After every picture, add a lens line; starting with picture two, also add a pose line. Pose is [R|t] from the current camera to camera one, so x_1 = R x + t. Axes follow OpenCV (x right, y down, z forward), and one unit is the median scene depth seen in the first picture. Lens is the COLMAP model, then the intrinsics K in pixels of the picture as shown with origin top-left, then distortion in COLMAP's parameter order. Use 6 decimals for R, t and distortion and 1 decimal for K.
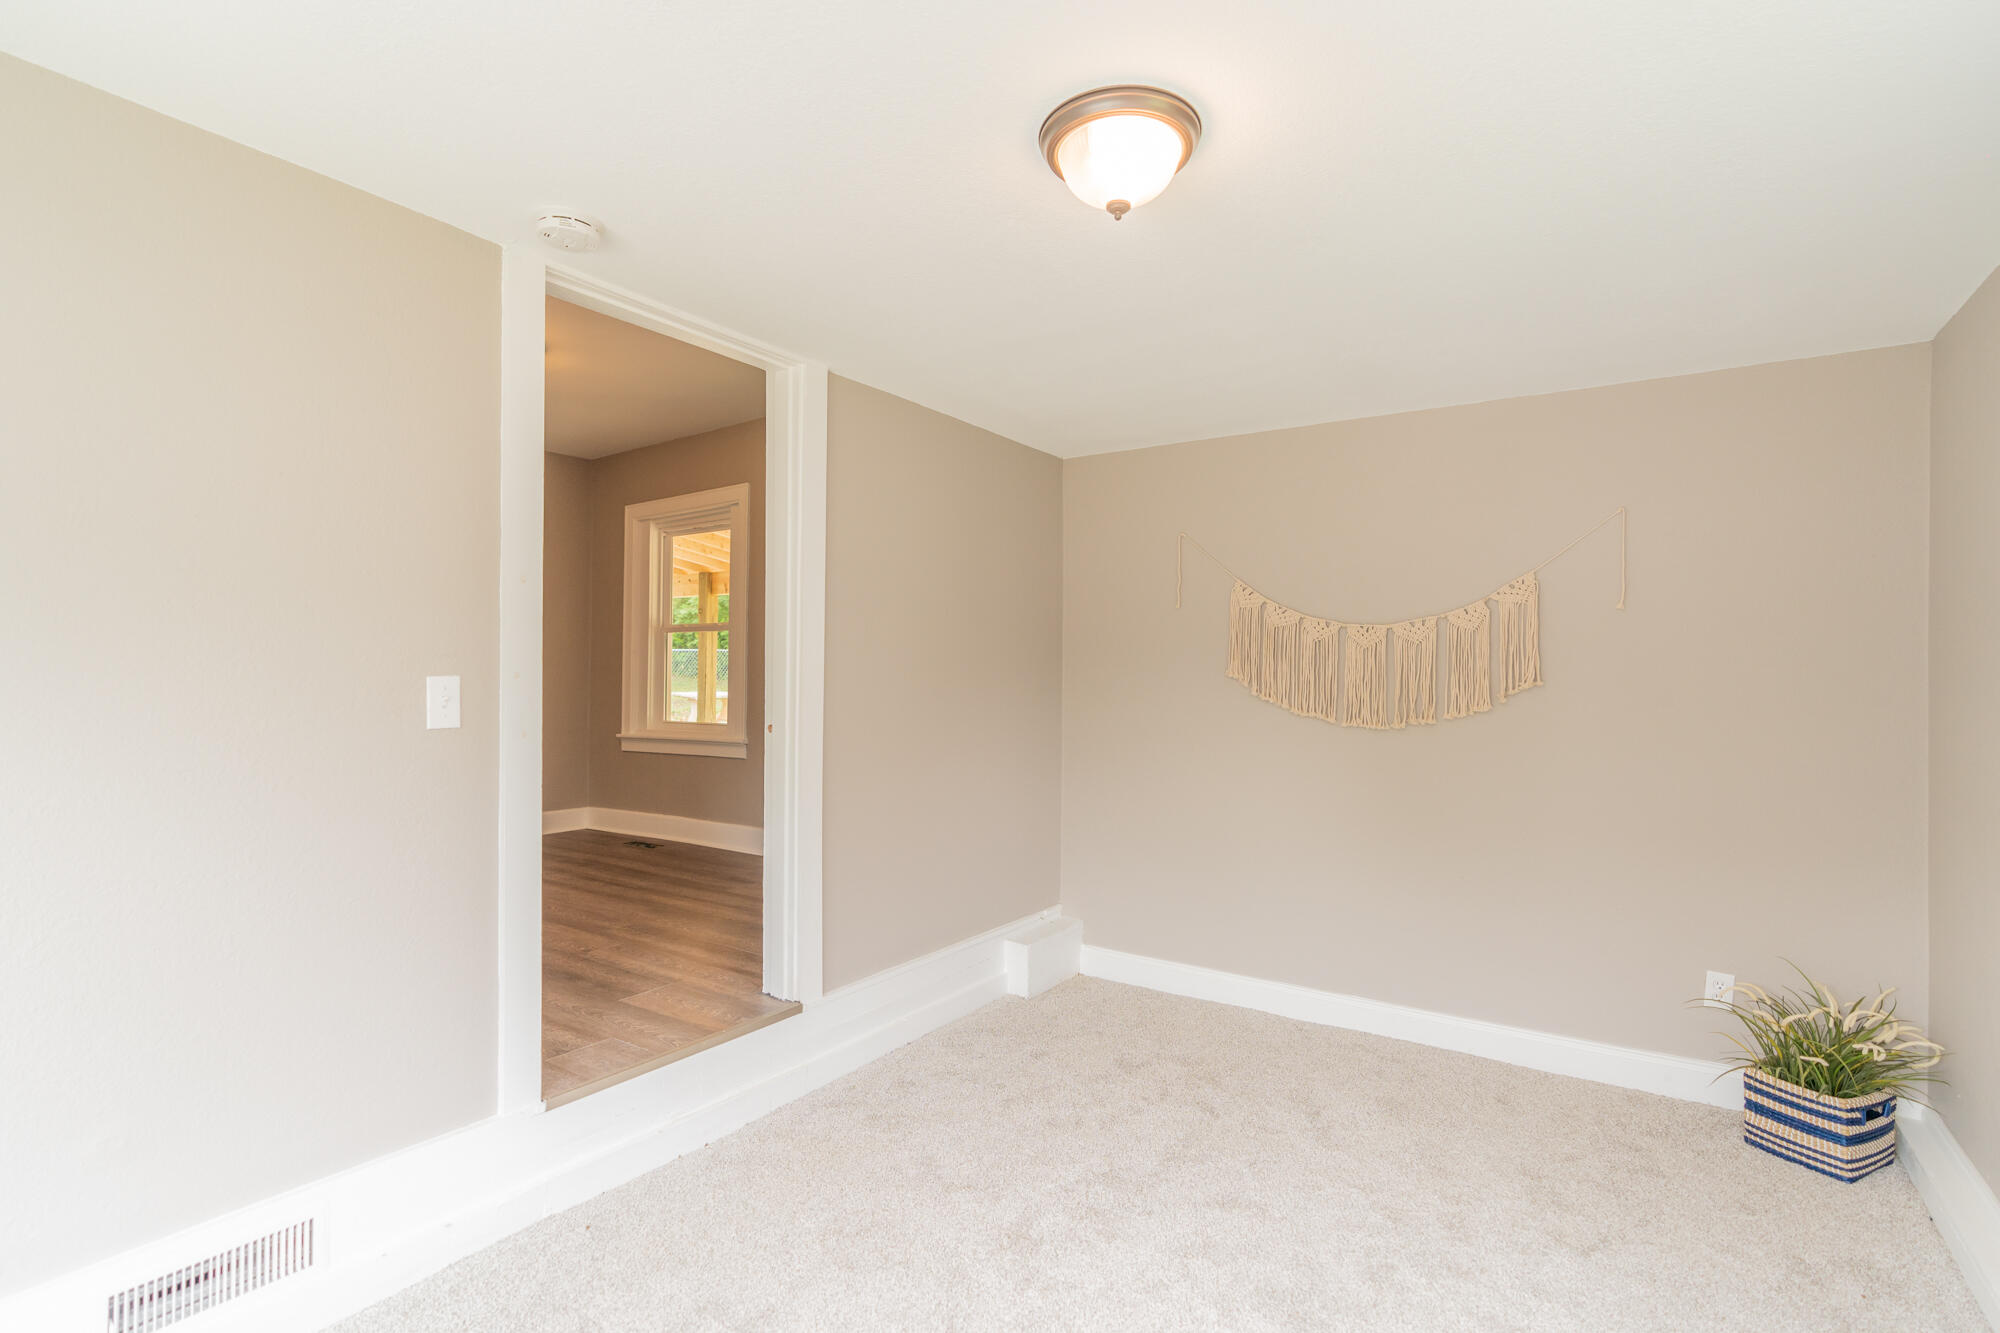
lens RADIAL K [[955.9, 0, 1003.6], [0, 955.9, 668.7], [0, 0, 1]] dist [0.002953, -0.000396]
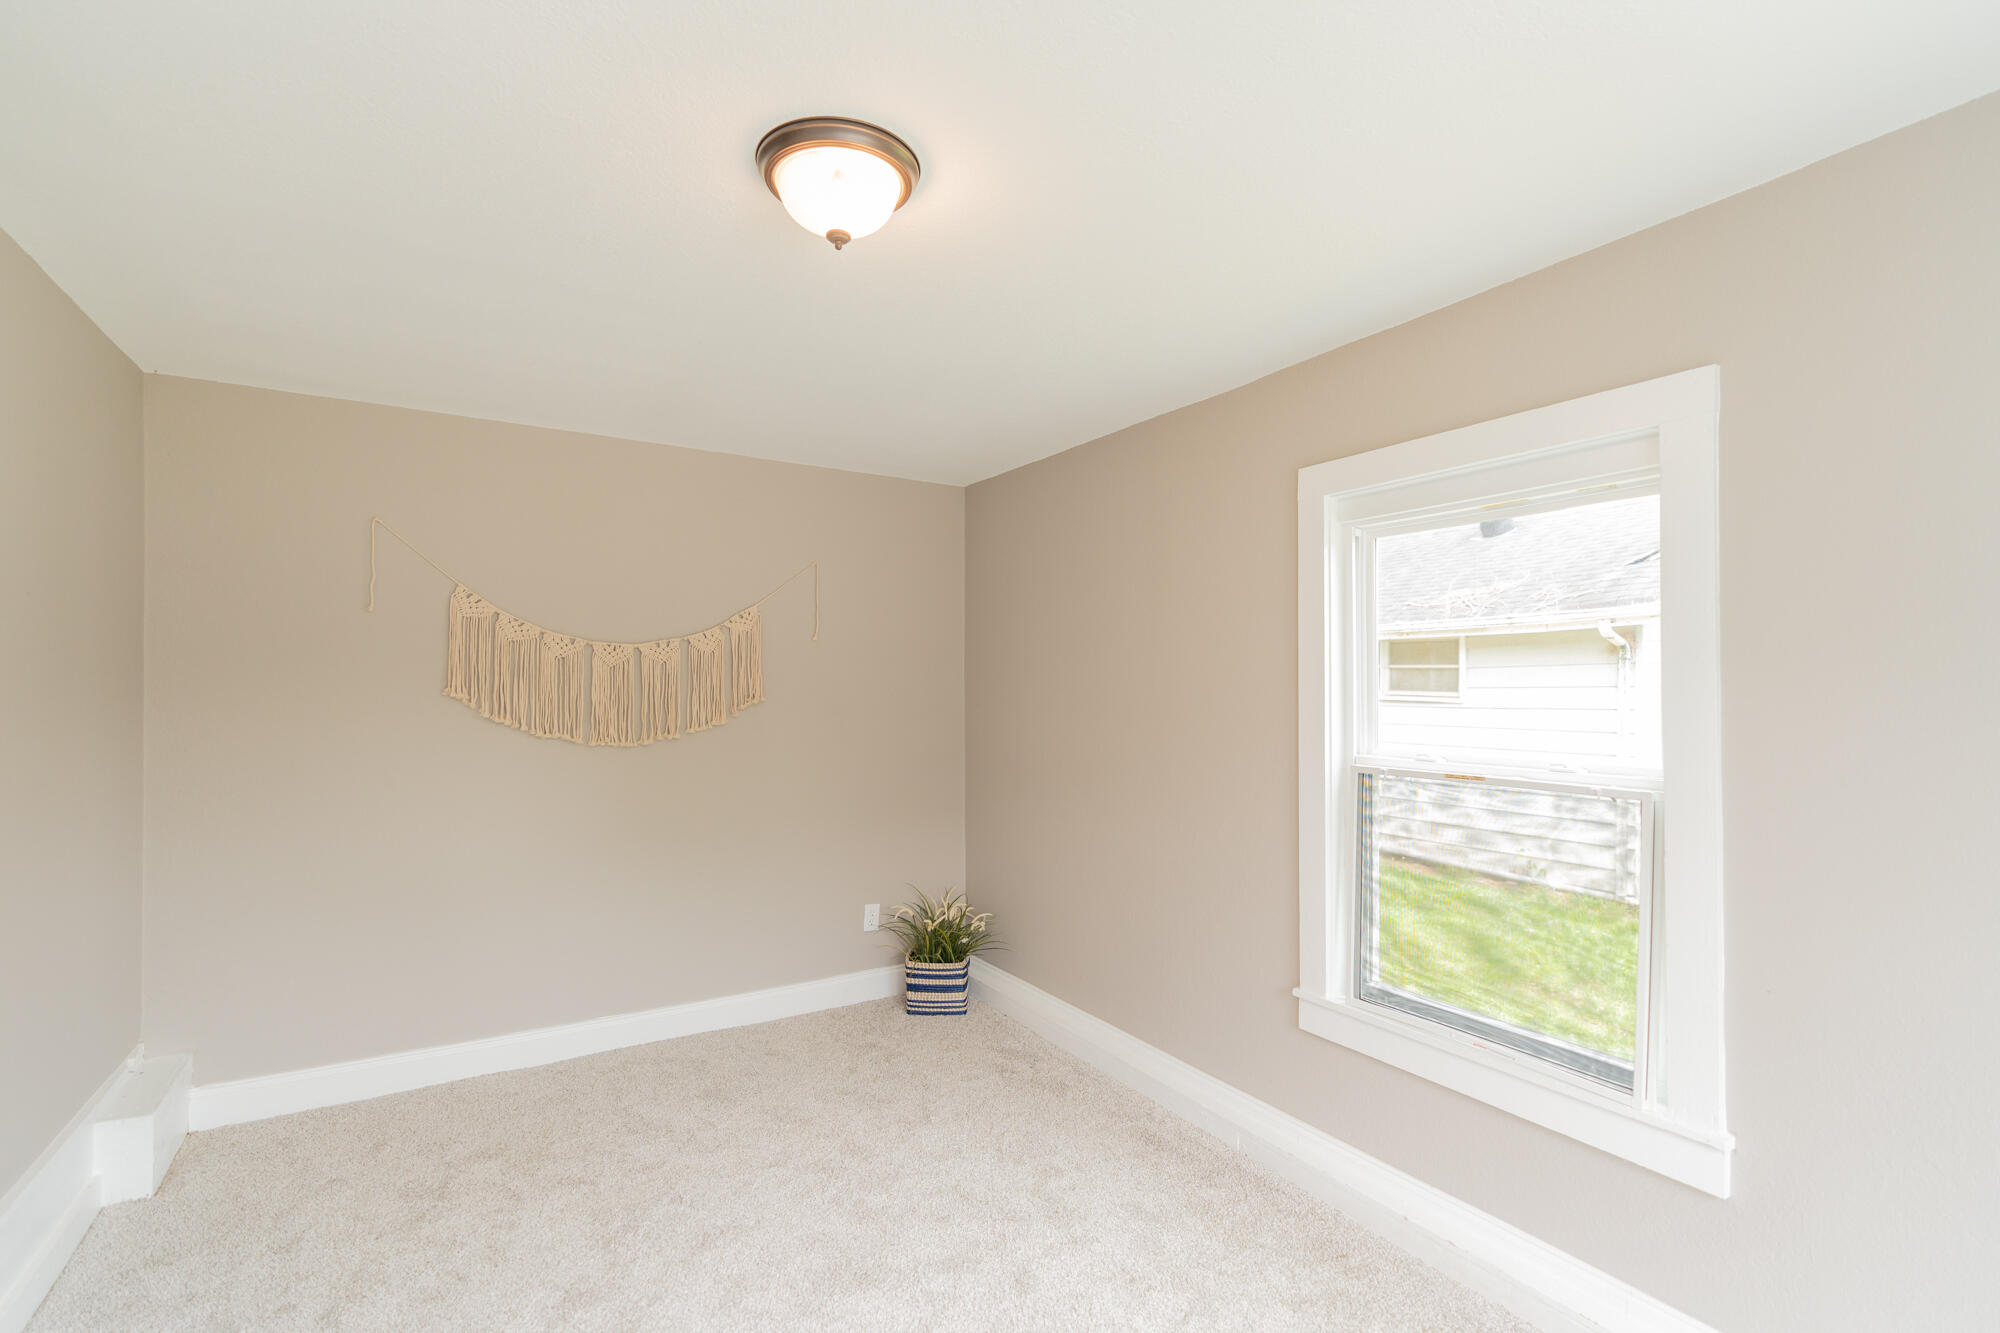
lens RADIAL K [[920.9, 0, 1007.1], [0, 920.9, 673.9], [0, 0, 1]] dist [-0.000641, -0.001554]
pose [[0.399749, 0.007831, 0.916591, -0.349014], [-0.003822, 0.999969, -0.006877, -0.008843], [-0.916617, -0.000754, 0.399767, 0.239546]]
